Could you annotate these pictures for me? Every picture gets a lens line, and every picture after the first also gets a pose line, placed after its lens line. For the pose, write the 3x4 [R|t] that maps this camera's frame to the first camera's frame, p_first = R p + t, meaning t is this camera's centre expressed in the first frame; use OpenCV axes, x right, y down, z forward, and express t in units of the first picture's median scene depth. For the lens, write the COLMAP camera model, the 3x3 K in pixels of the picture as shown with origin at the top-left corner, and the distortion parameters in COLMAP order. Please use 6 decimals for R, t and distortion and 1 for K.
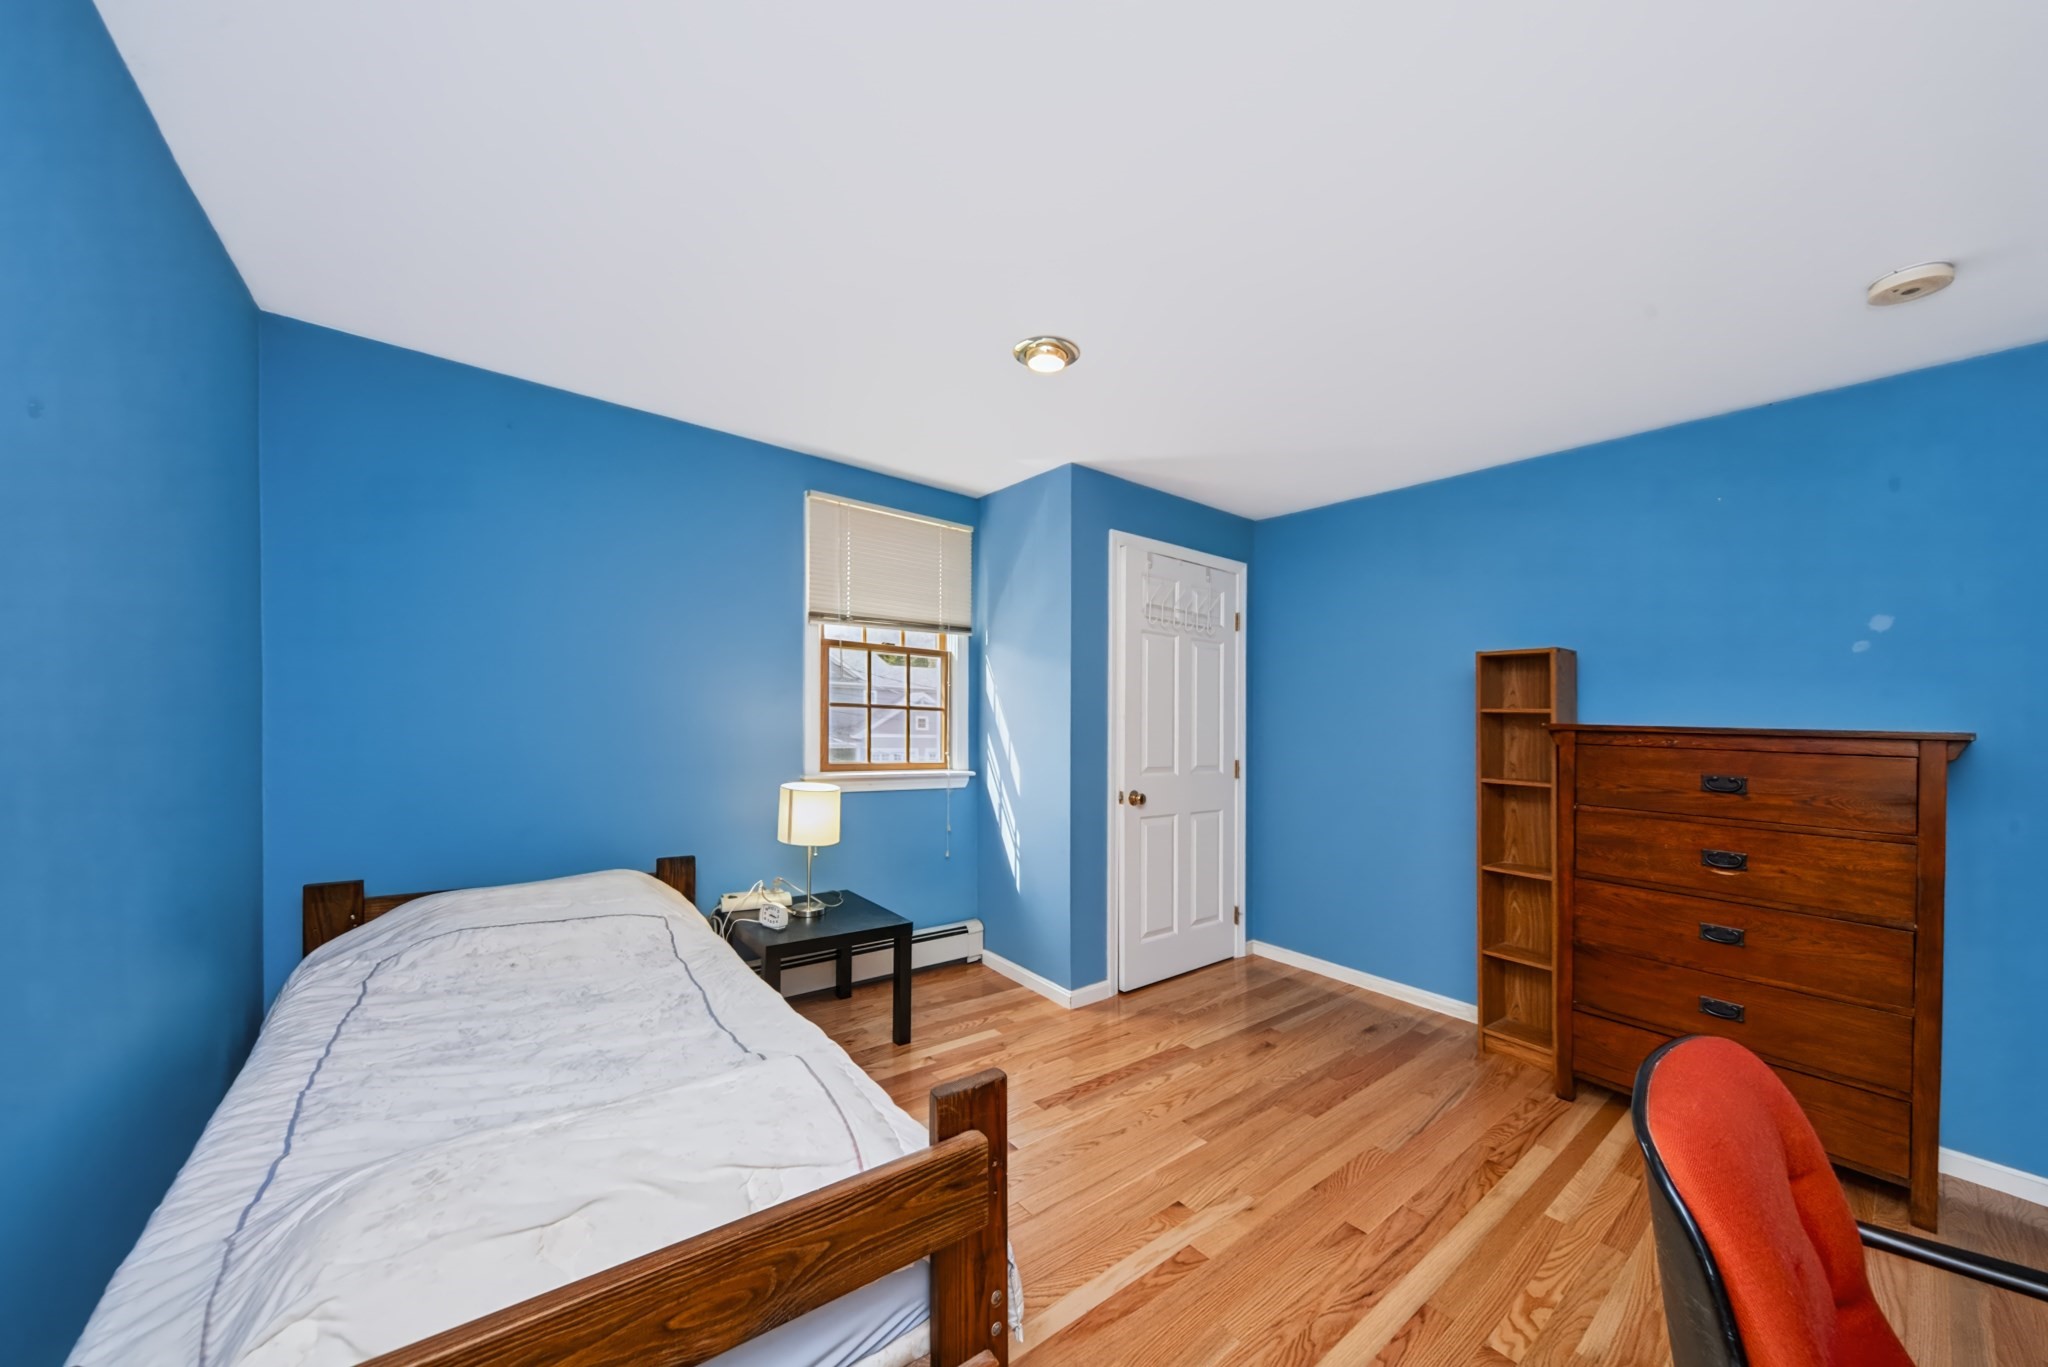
lens RADIAL K [[715.1, 0, 1021.0], [0, 715.1, 717.7], [0, 0, 1]] dist [-0.000684, -0.000026]
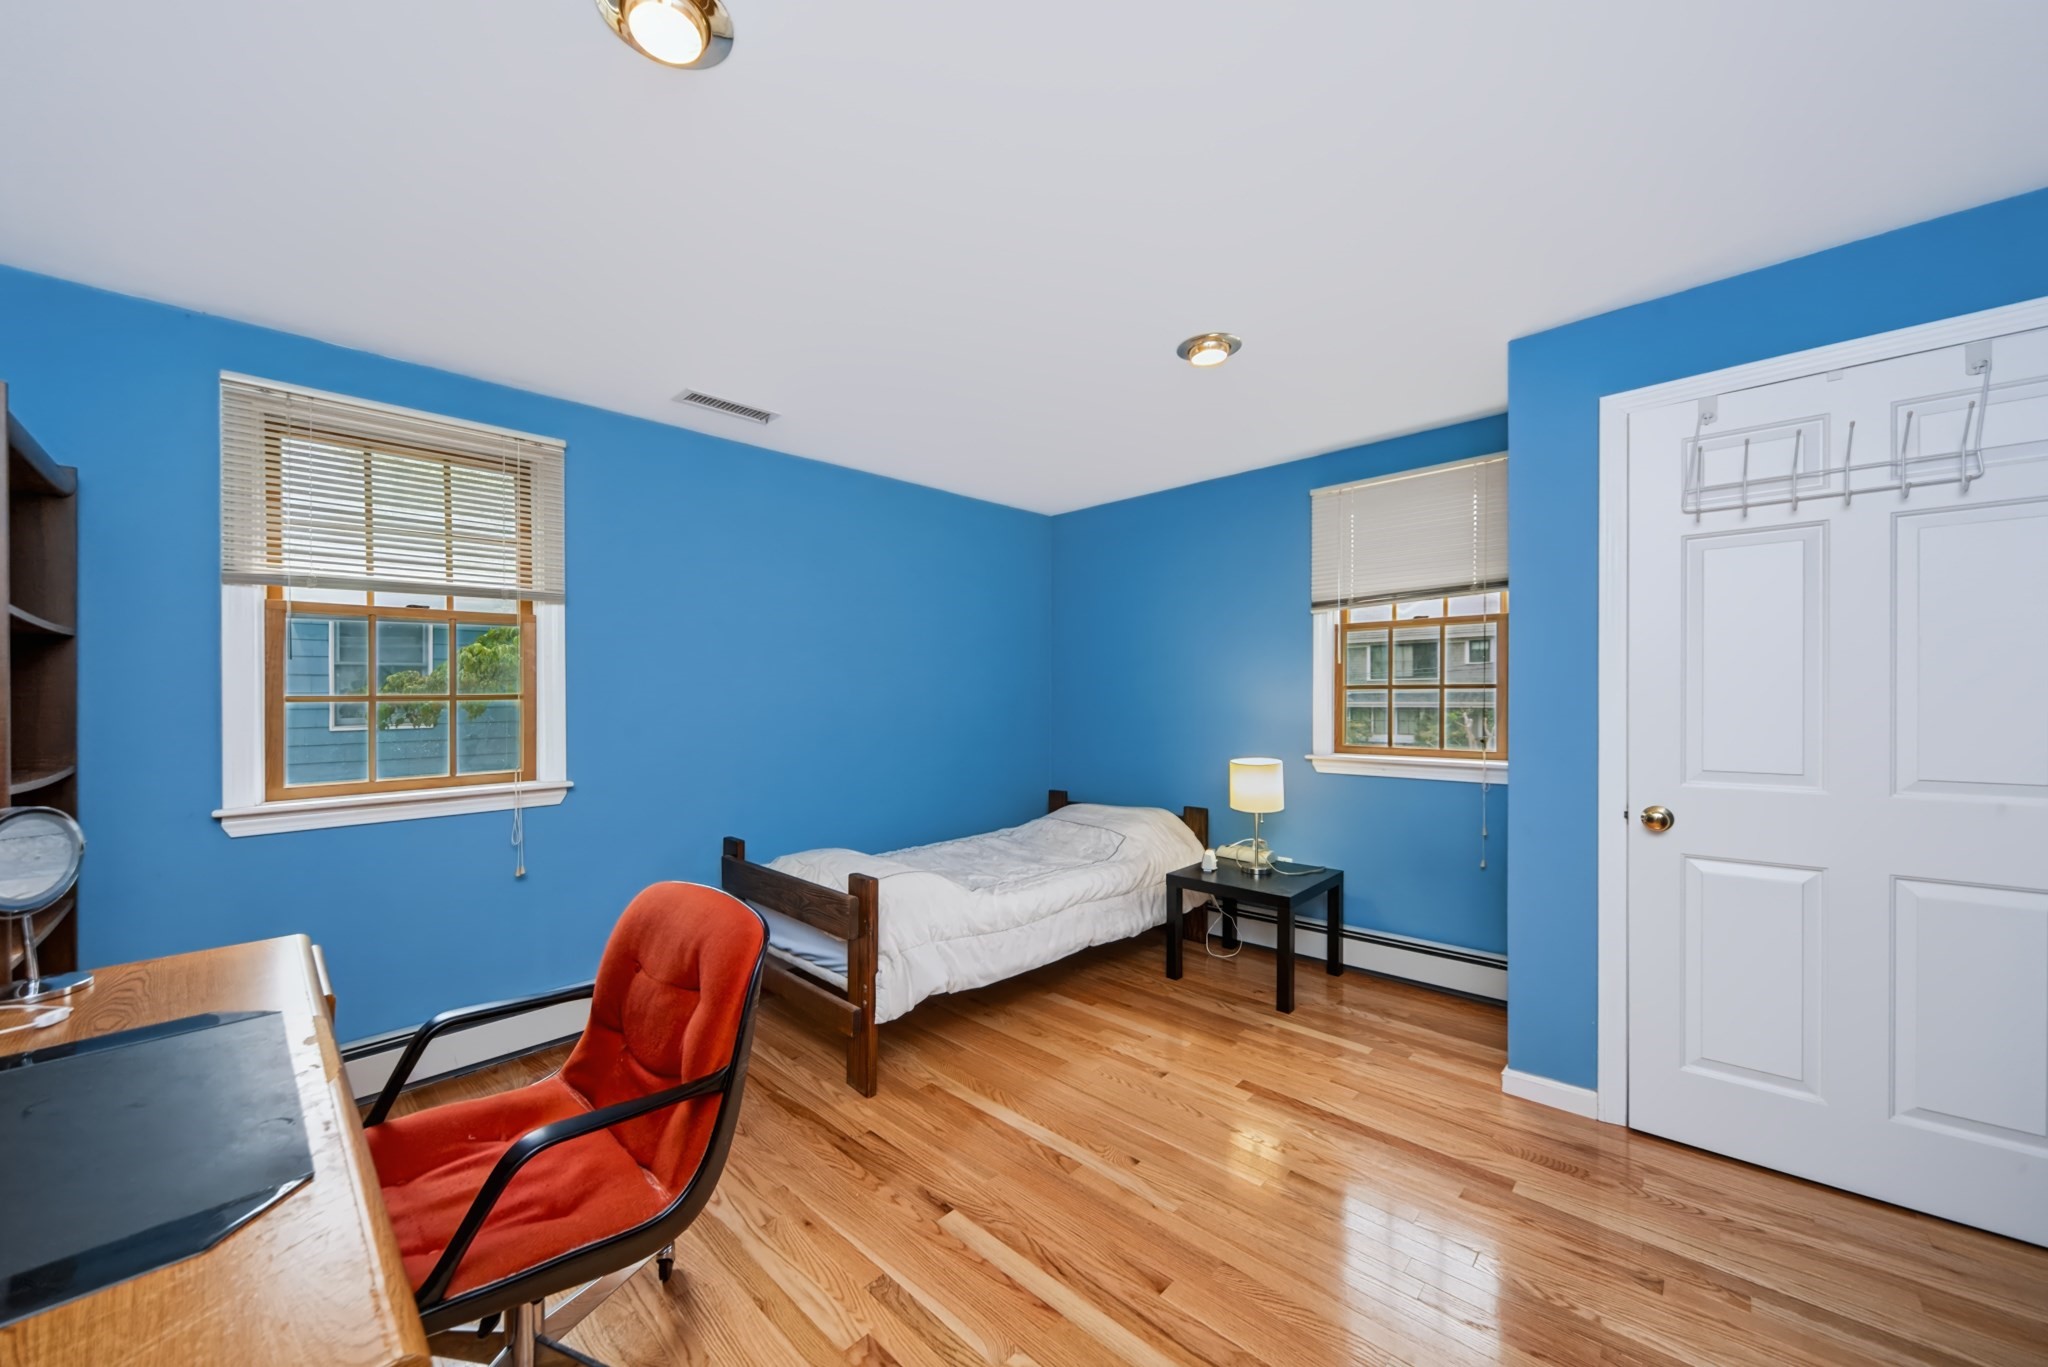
lens RADIAL K [[764.7, 0, 1024.0], [0, 764.7, 683.5], [0, 0, 1]] dist [-0.000095, 0.000017]
pose [[0.148974, -0.050246, -0.987564, 0.875824], [0.015066, 0.998708, -0.048540, 0.025380], [0.988726, -0.007647, 0.149538, 0.447313]]
